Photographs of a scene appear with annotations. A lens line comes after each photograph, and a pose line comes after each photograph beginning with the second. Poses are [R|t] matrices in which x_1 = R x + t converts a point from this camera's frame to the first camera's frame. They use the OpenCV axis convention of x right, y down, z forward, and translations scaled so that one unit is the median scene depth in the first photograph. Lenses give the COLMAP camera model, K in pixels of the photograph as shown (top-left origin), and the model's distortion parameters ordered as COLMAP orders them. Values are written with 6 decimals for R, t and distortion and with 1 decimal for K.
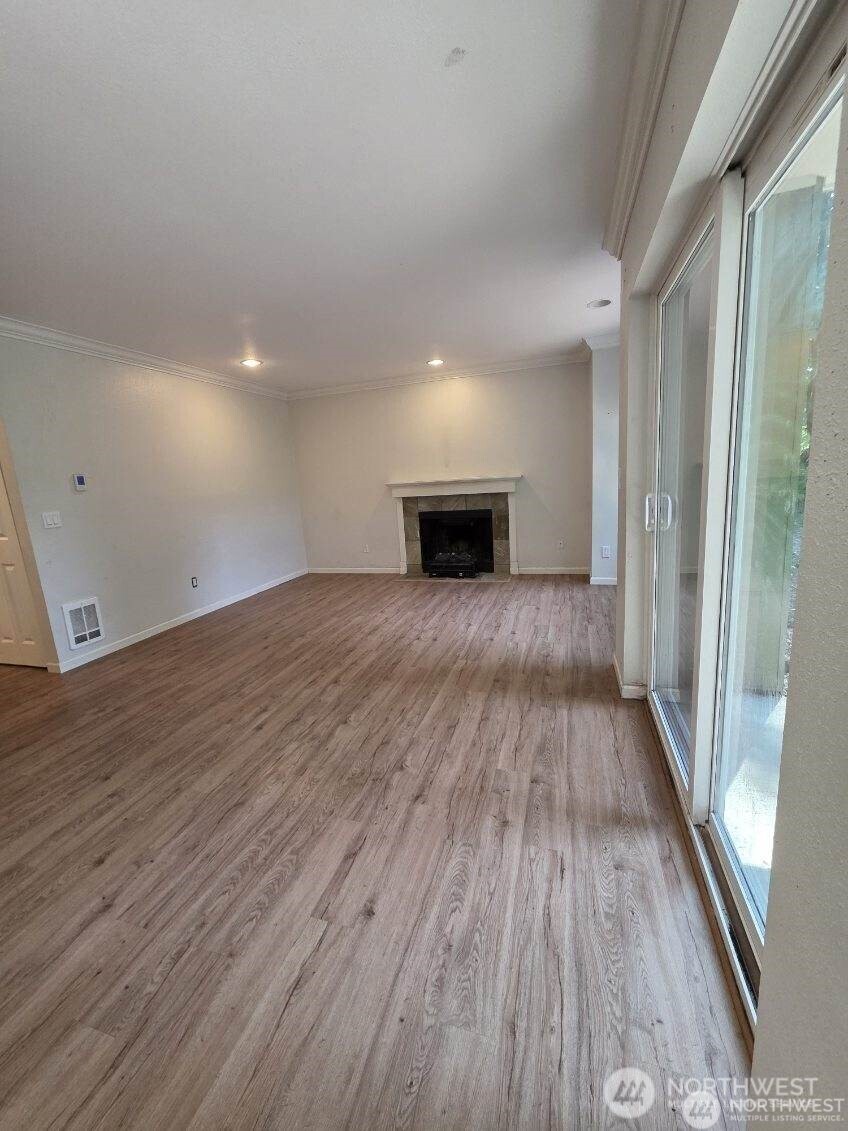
lens RADIAL K [[448.4, 0, 425.3], [0, 448.4, 562.1], [0, 0, 1]] dist [0.001350, -0.000107]
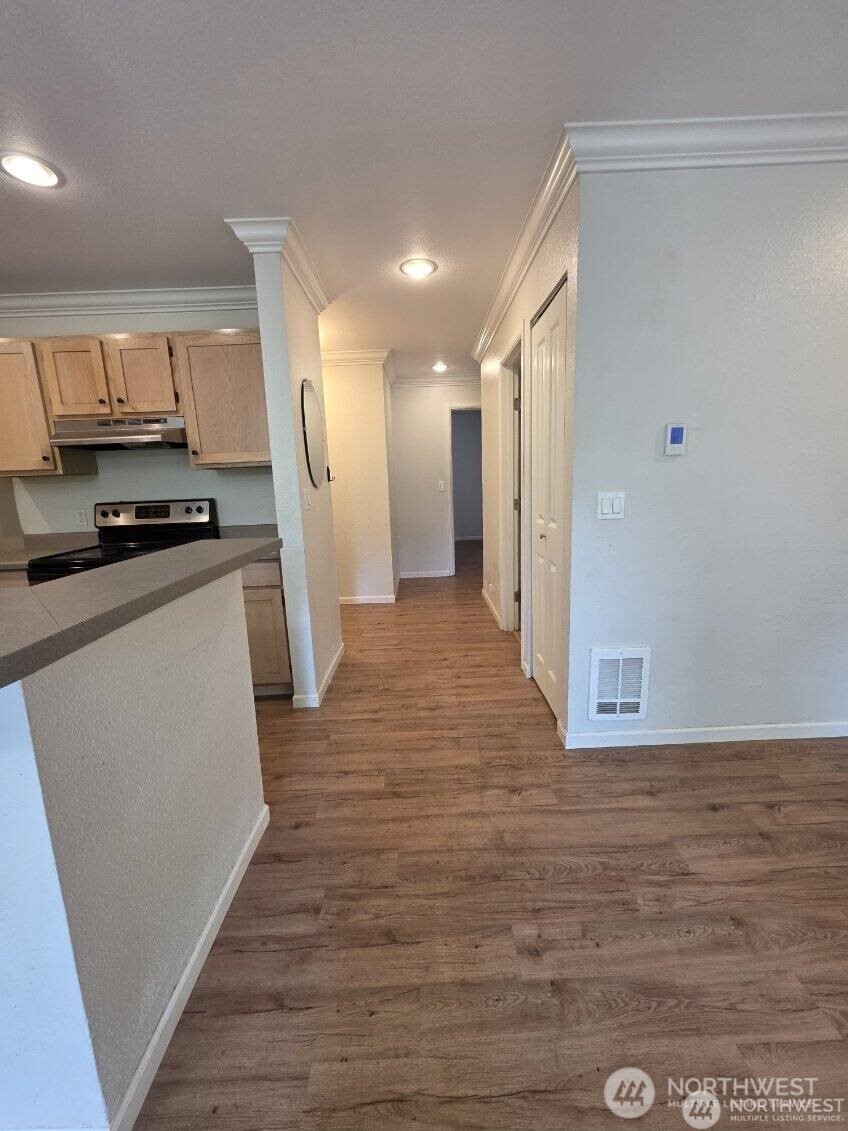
lens RADIAL K [[448.4, 0, 425.3], [0, 448.4, 562.1], [0, 0, 1]] dist [0.001350, -0.000107]
pose [[0.311086, 0.225824, -0.923163, -0.340062], [-0.164682, 0.969474, 0.181658, -0.084718], [0.936005, 0.095517, 0.338779, 0.559719]]
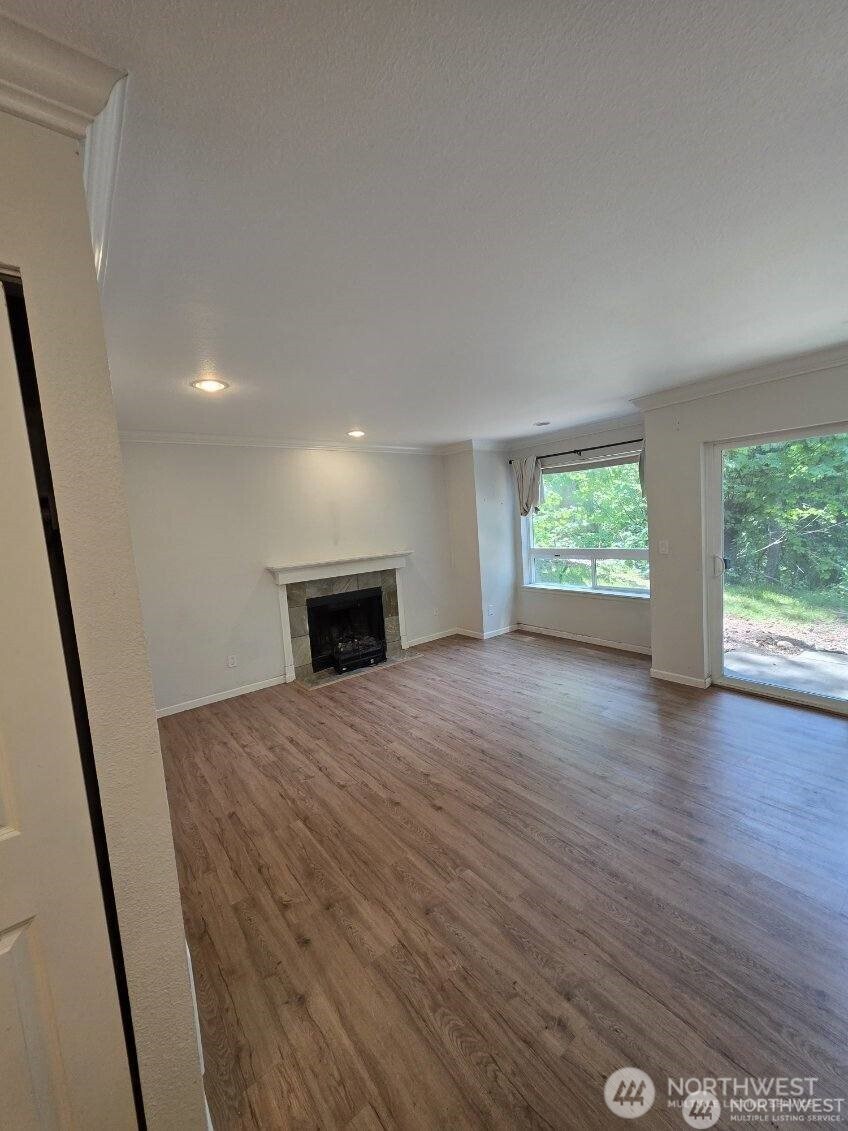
lens RADIAL K [[448.4, 0, 425.3], [0, 448.4, 562.1], [0, 0, 1]] dist [0.001350, -0.000107]
pose [[0.570287, -0.055129, 0.819593, -0.945818], [0.189260, 0.979720, -0.065791, -0.141305], [-0.799345, 0.192636, 0.569156, 0.576597]]
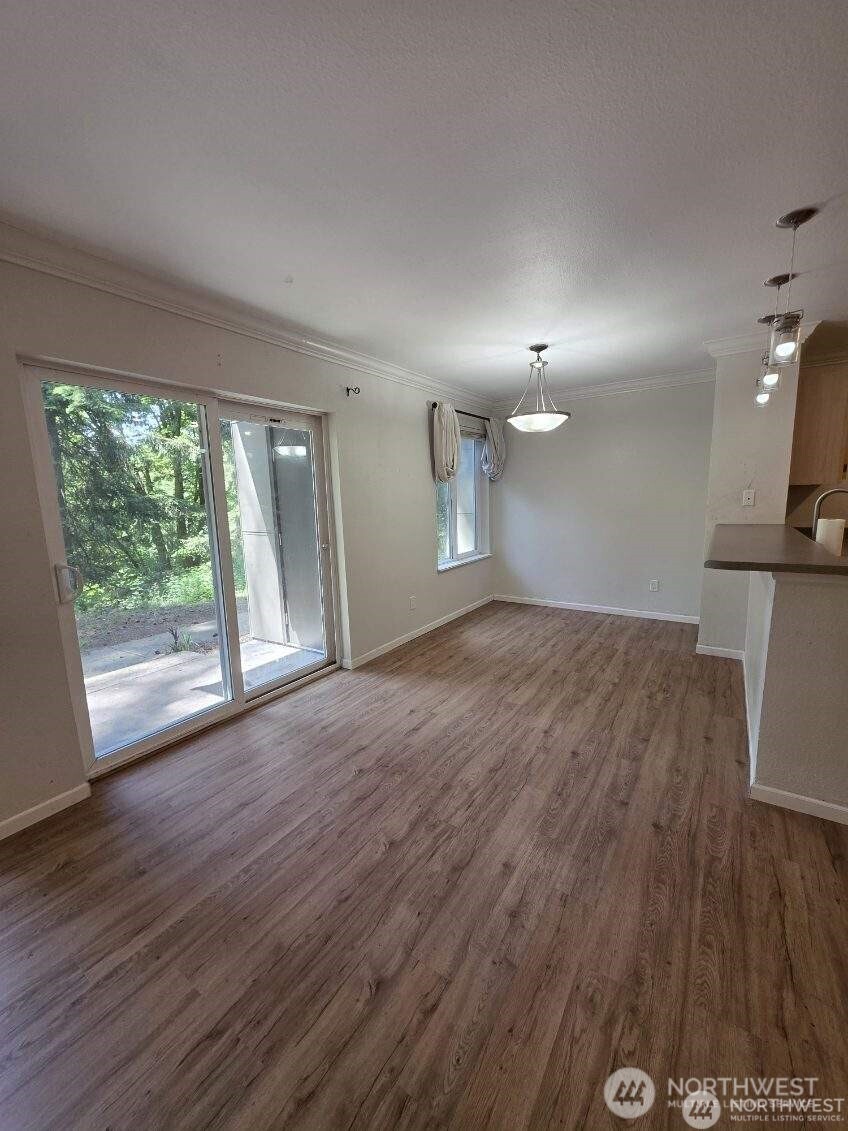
lens RADIAL K [[448.4, 0, 425.3], [0, 448.4, 562.1], [0, 0, 1]] dist [0.001350, -0.000107]
pose [[-0.955516, 0.048896, 0.290859, -0.330867], [0.142351, 0.940152, 0.309597, -0.217270], [-0.258314, 0.337228, -0.905291, 1.050406]]
